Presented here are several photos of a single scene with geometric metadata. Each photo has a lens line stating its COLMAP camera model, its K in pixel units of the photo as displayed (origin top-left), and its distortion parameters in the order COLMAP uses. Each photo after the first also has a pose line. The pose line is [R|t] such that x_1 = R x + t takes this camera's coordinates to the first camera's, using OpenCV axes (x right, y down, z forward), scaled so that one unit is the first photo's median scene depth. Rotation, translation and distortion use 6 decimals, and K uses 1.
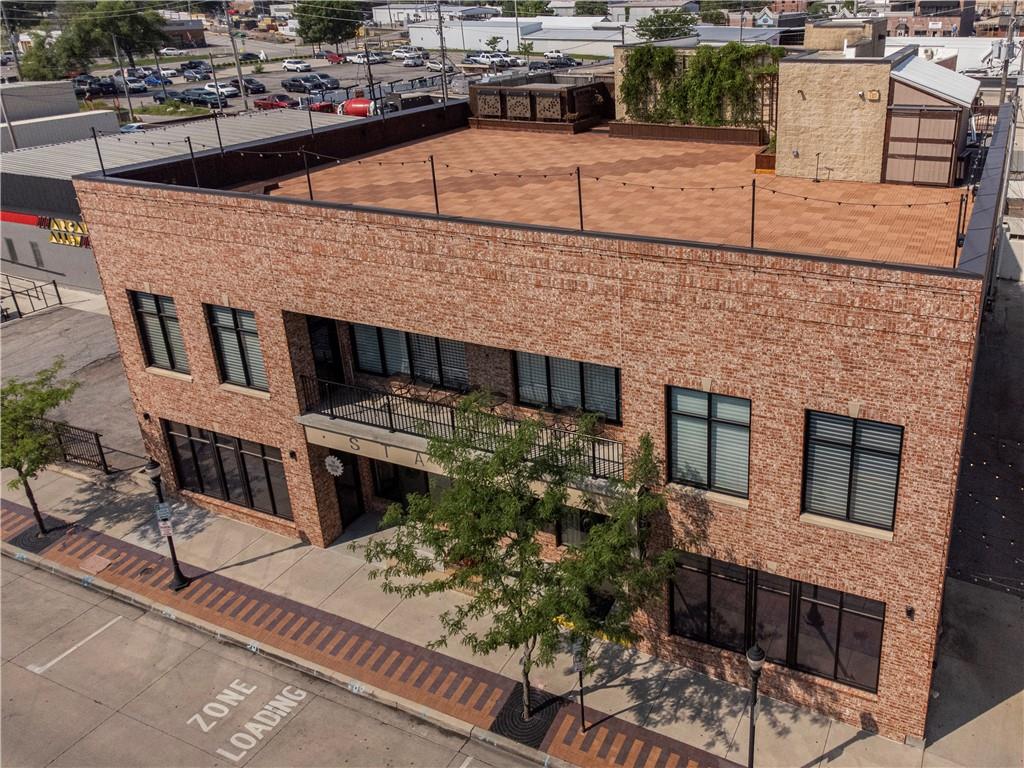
lens RADIAL K [[816.5, 0, 627.1], [0, 816.5, 289.7], [0, 0, 1]] dist [0.001560, 0.009322]
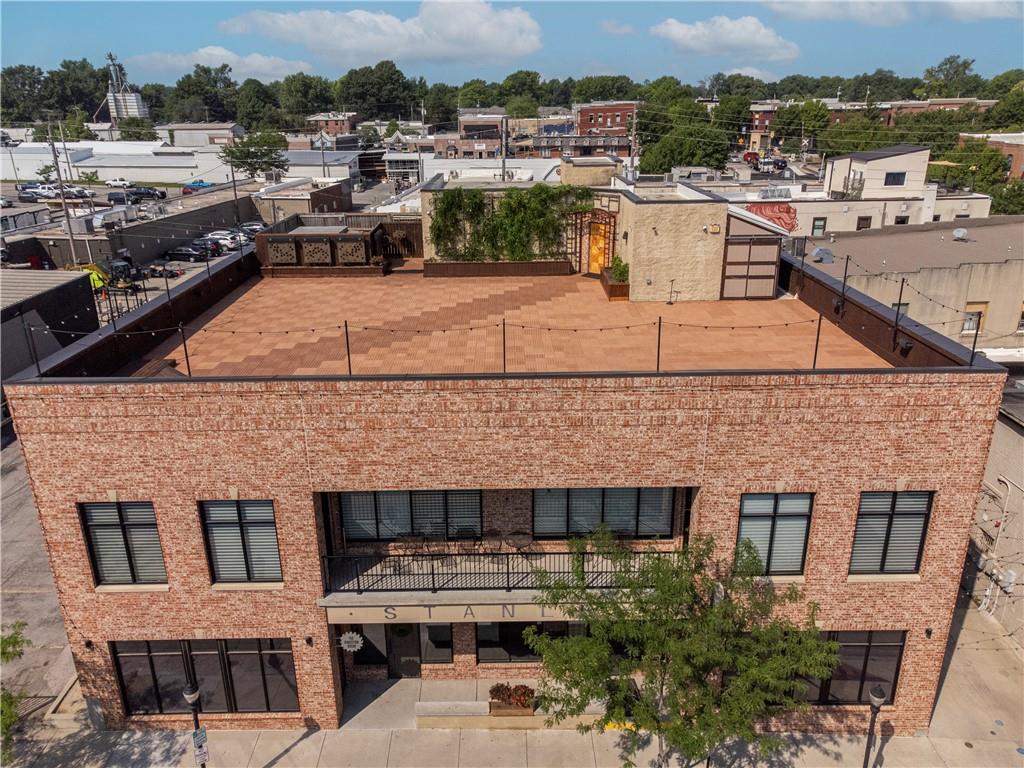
lens RADIAL K [[774.0, 0, 495.3], [0, 774.0, 391.3], [0, 0, 1]] dist [0.017323, 0.002869]
pose [[0.918892, -0.133817, 0.371120, -0.575666], [0.136185, 0.990483, 0.019948, -0.085013], [-0.370257, 0.032211, 0.928371, 0.079199]]
